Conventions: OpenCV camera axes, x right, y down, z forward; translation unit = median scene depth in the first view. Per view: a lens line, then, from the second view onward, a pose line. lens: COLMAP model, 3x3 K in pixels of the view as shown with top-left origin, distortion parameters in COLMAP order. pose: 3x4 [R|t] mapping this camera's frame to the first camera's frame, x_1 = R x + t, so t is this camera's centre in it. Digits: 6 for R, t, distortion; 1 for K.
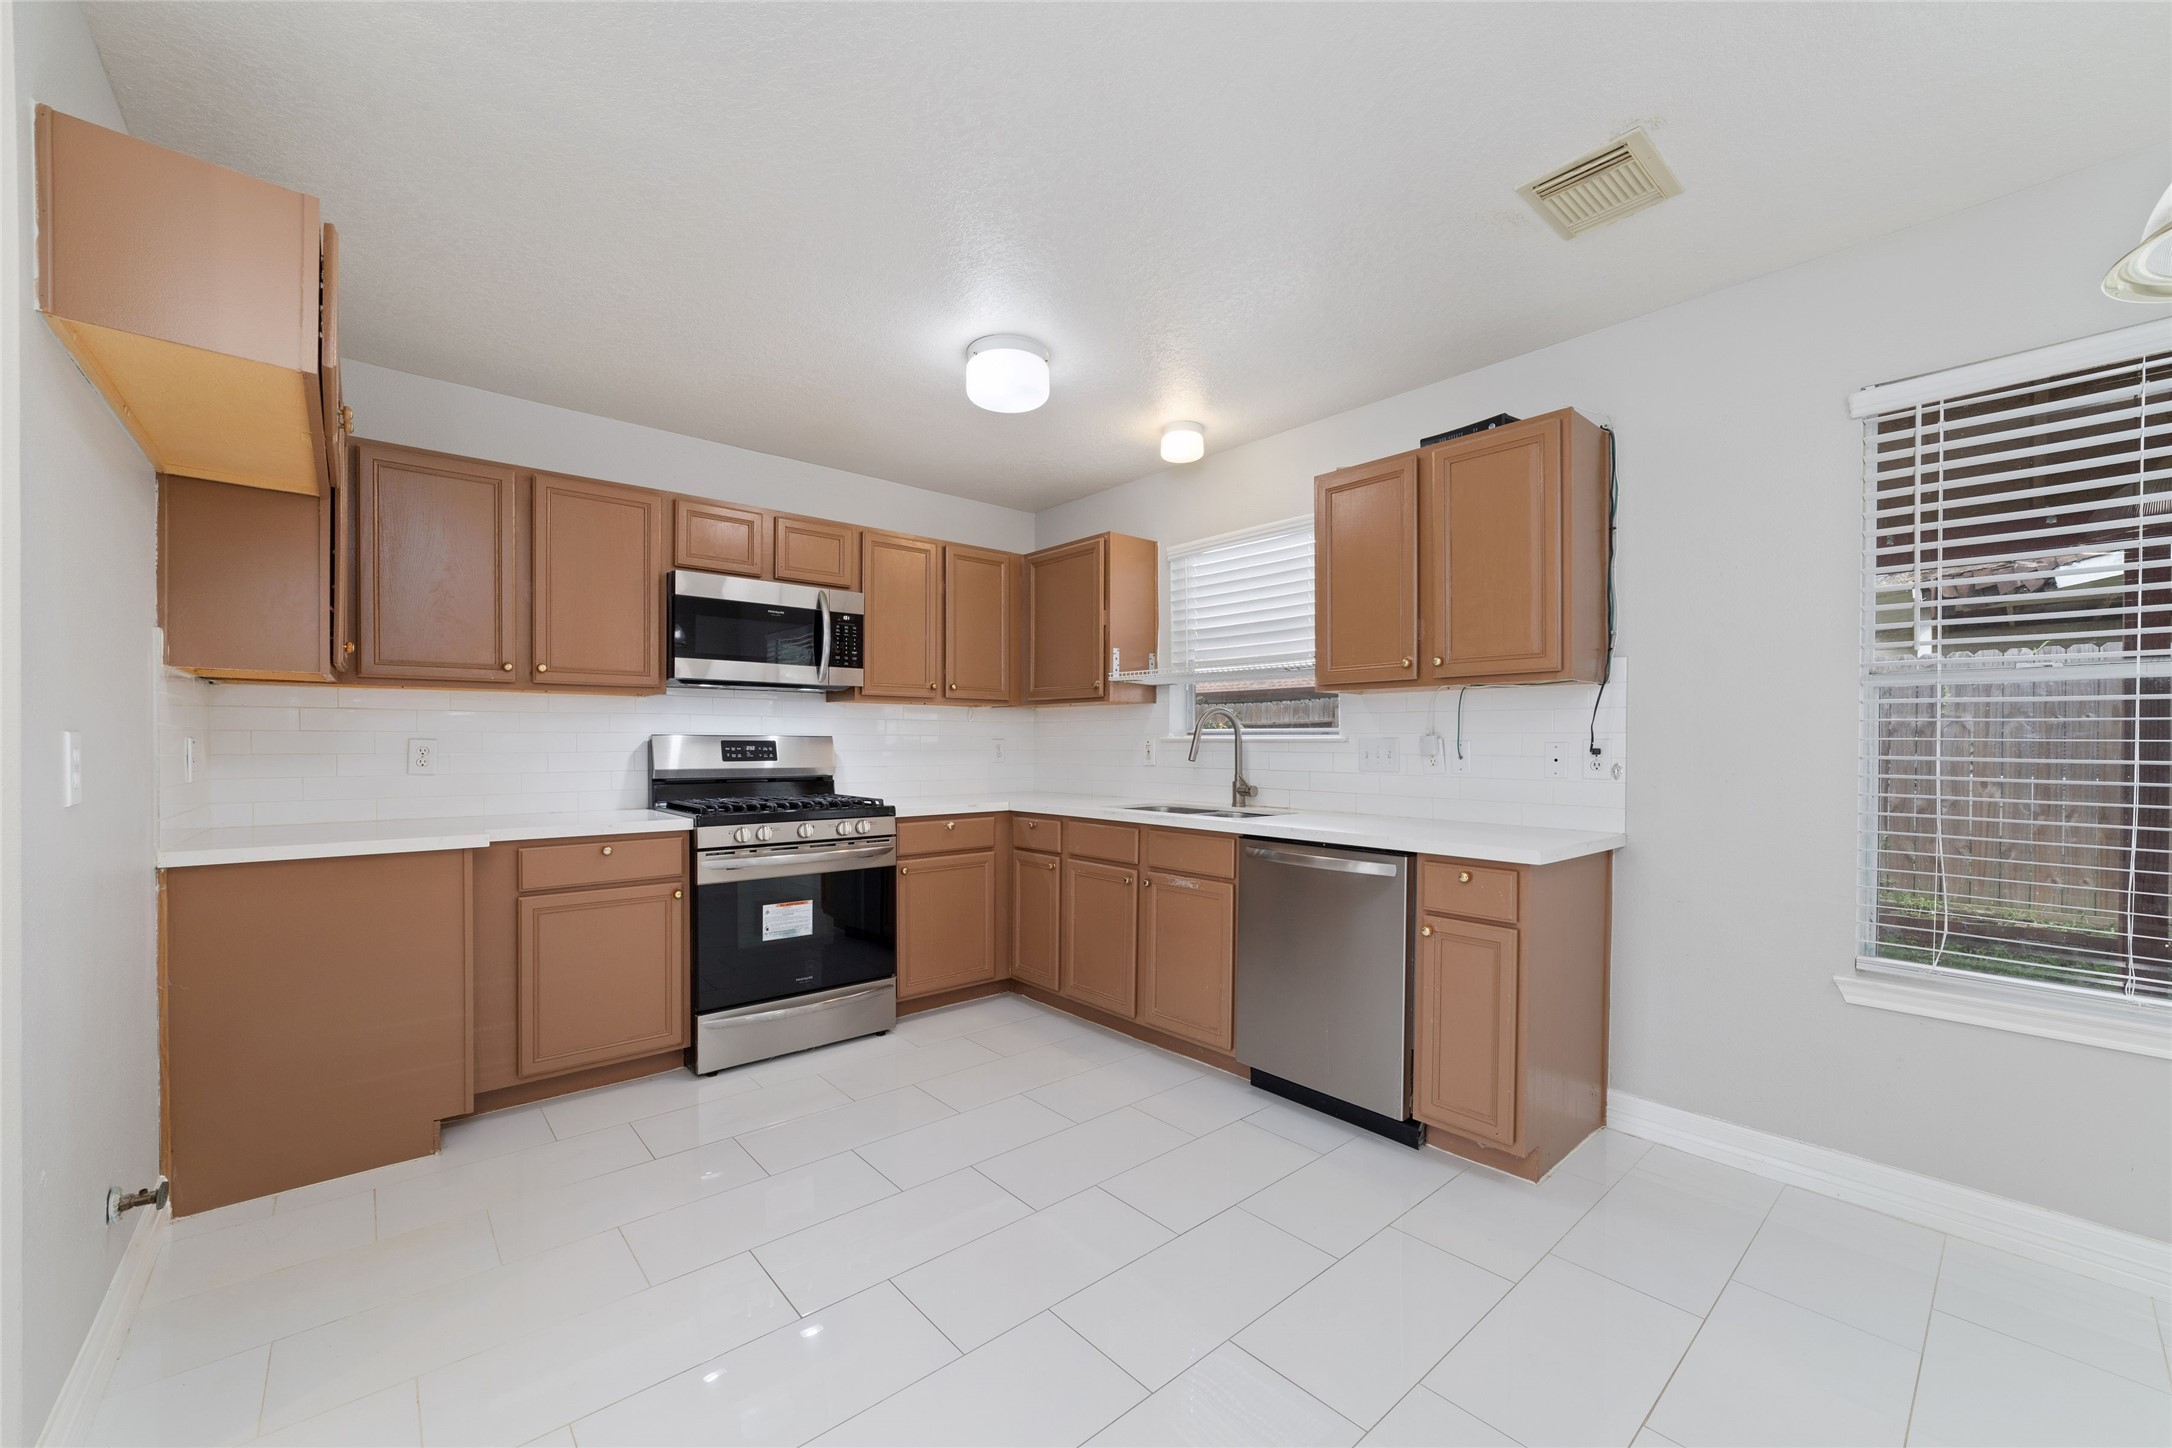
lens RADIAL K [[841.0, 0, 1080.3], [0, 841.0, 743.9], [0, 0, 1]] dist [-0.009581, 0.003938]
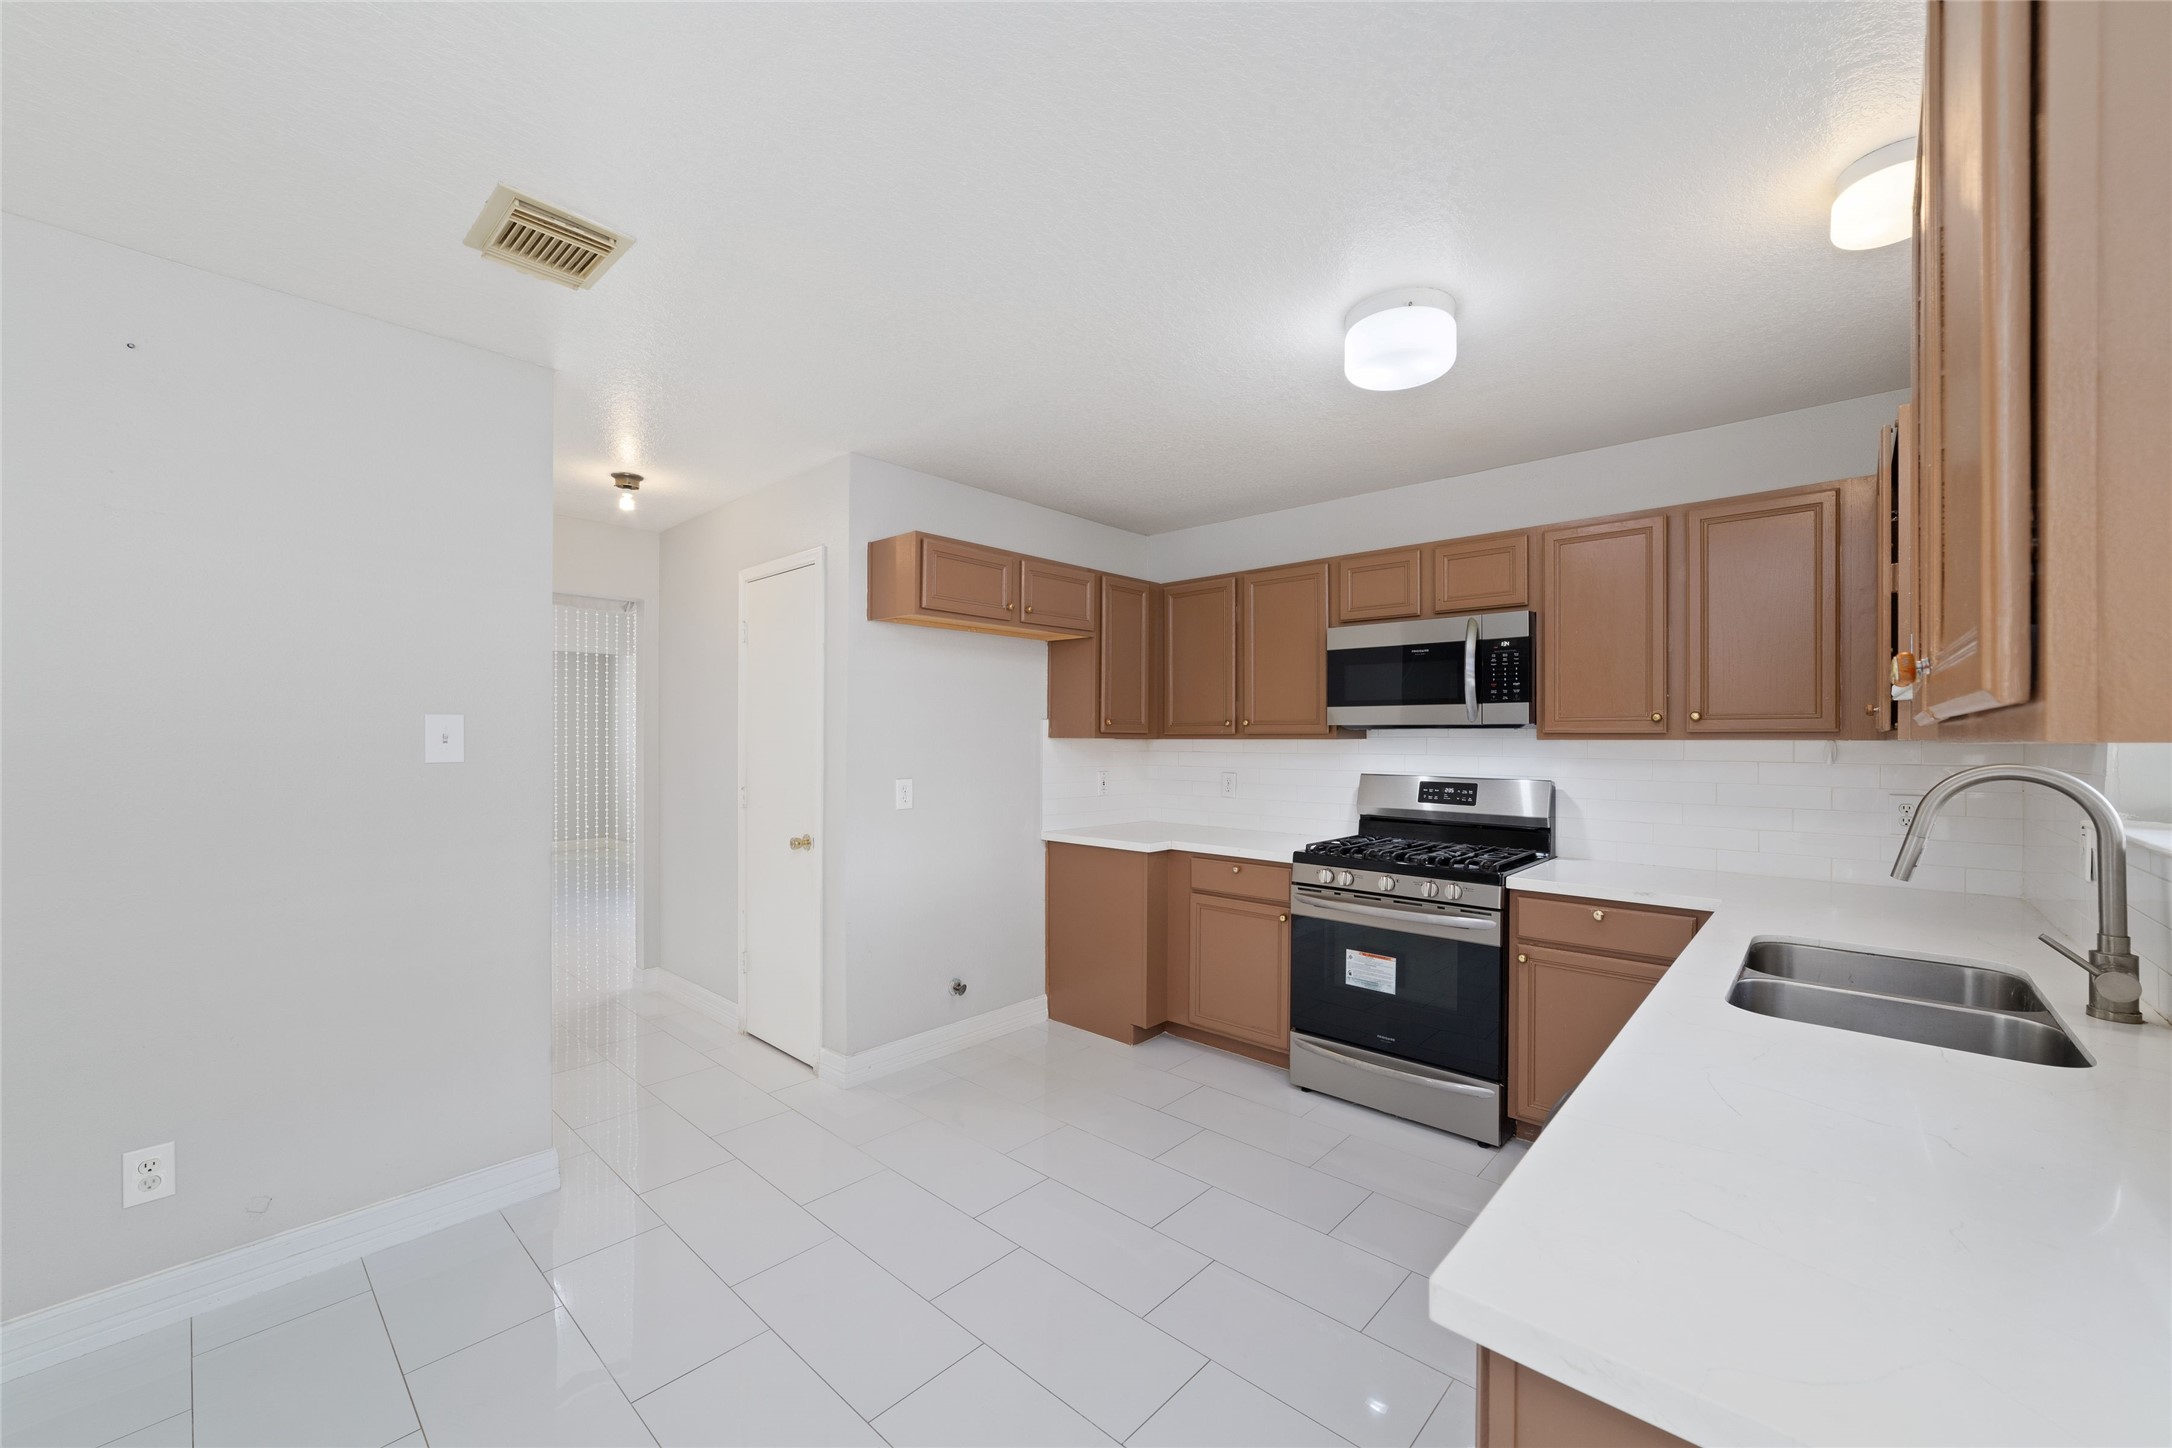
lens RADIAL K [[841.0, 0, 1081.7], [0, 841.0, 729.8], [0, 0, 1]] dist [-0.009581, 0.003938]
pose [[0.118578, -0.009795, -0.992896, 0.560238], [-0.003726, 0.999940, -0.010310, -0.057940], [0.992938, 0.004922, 0.118535, 0.522981]]
